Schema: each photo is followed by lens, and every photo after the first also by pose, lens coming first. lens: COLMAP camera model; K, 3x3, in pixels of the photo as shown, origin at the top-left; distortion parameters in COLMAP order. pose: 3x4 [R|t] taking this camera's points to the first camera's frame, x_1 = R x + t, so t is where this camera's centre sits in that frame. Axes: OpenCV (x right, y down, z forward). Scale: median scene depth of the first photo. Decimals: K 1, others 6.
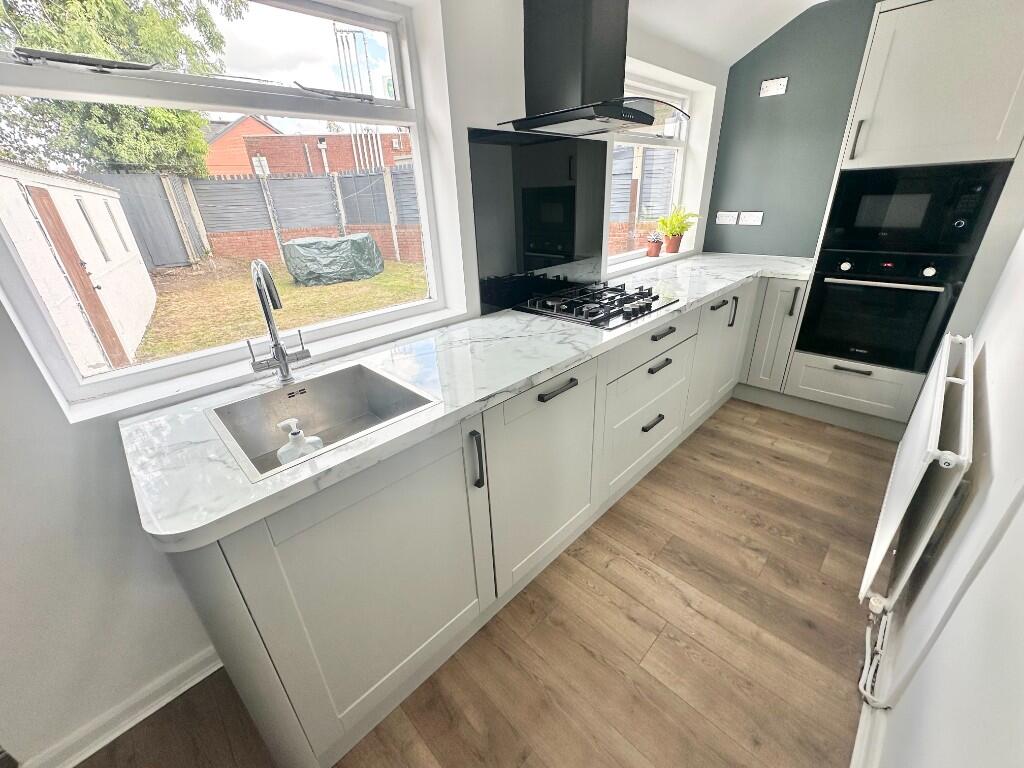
lens RADIAL K [[408.3, 0, 516.4], [0, 408.3, 386.0], [0, 0, 1]] dist [-0.004156, 0.000928]
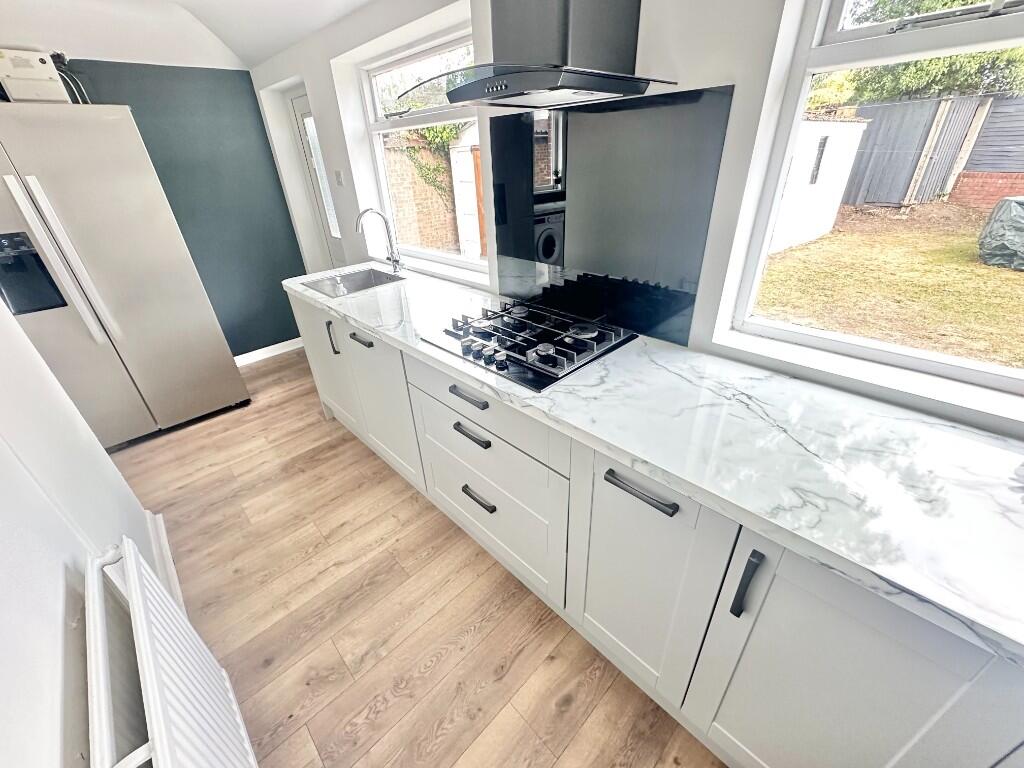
lens RADIAL K [[408.3, 0, 510.4], [0, 408.3, 386.8], [0, 0, 1]] dist [-0.004156, 0.000928]
pose [[-0.016670, 0.529546, -0.848117, 0.206364], [-0.386603, 0.778849, 0.493895, -0.113661], [0.922095, 0.336118, 0.191741, 0.194664]]
